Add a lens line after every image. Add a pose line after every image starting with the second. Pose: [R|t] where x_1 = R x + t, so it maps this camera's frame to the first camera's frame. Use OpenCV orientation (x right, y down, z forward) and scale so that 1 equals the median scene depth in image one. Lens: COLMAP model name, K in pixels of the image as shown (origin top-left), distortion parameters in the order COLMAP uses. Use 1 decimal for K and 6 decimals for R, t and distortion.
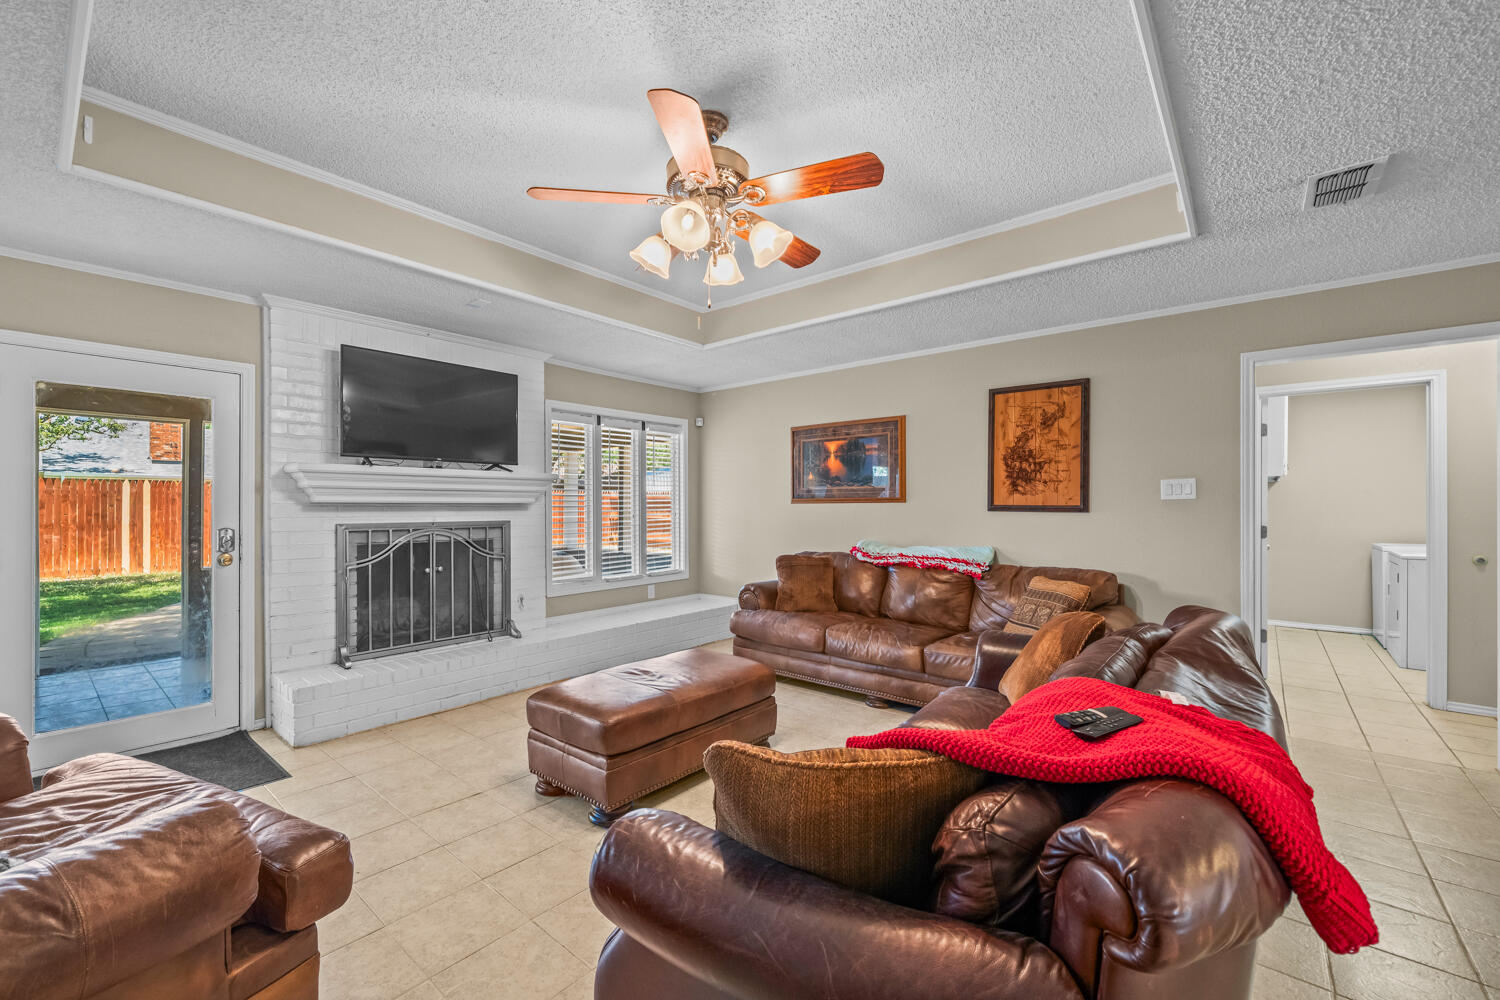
lens RADIAL K [[609.9, 0, 750.0], [0, 609.9, 500.0], [0, 0, 1]] dist [-0.000122, -0.000014]
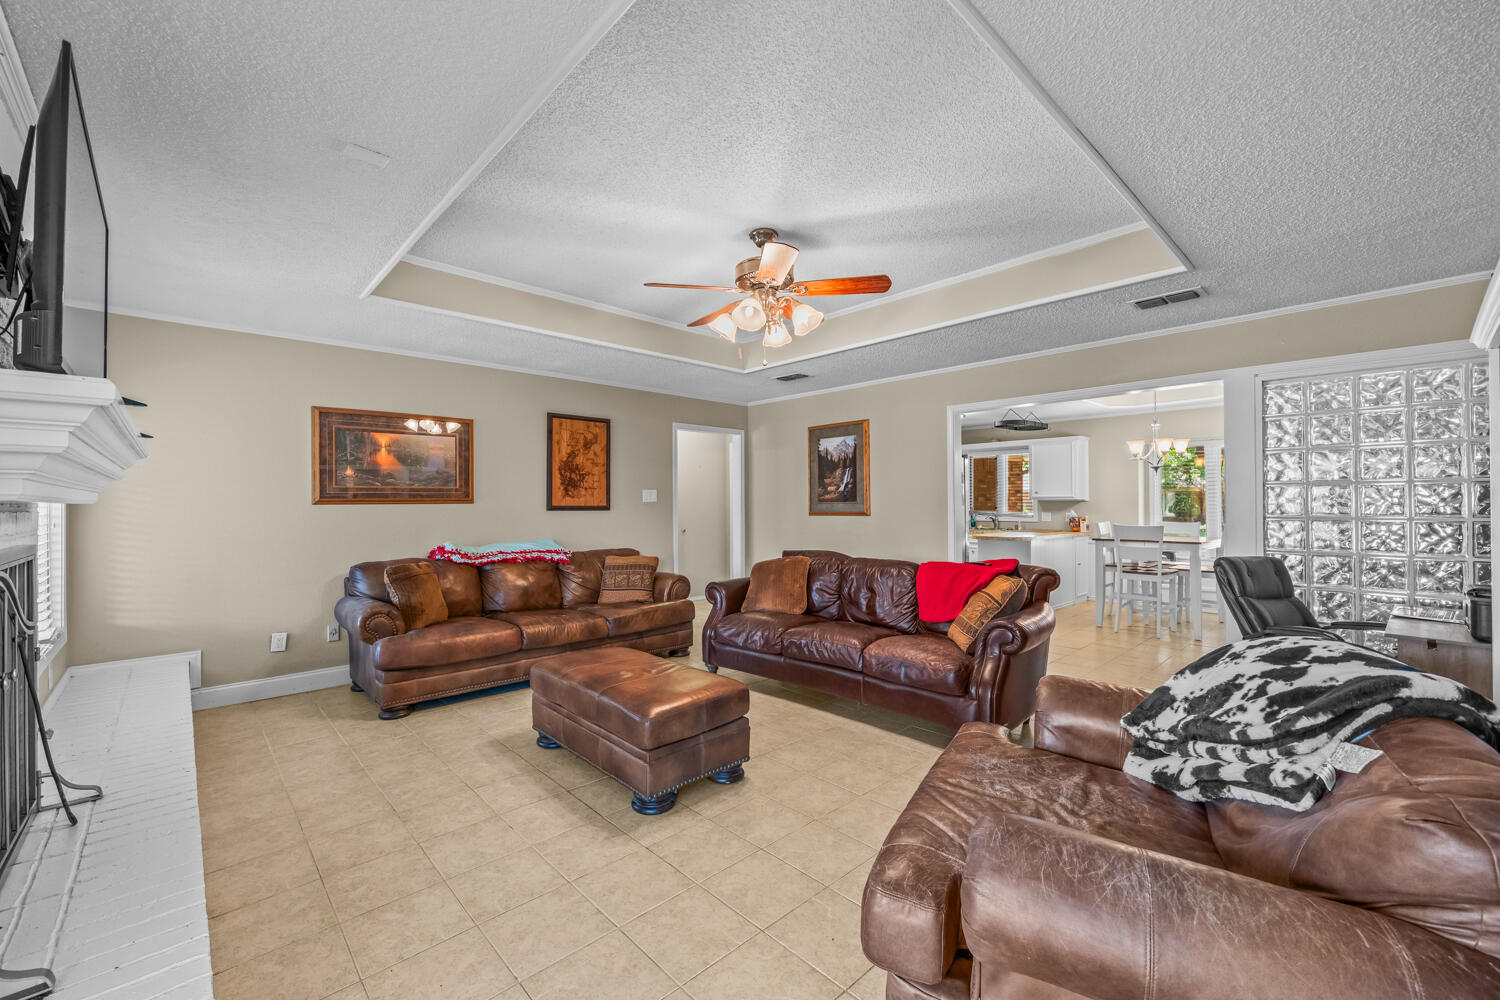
lens RADIAL K [[609.9, 0, 750.0], [0, 609.9, 500.0], [0, 0, 1]] dist [-0.000122, -0.000014]
pose [[0.113472, 0.006217, 0.993522, -0.816107], [-0.005441, 0.999969, -0.005636, 0.001529], [-0.993526, -0.004766, 0.113502, 0.464702]]
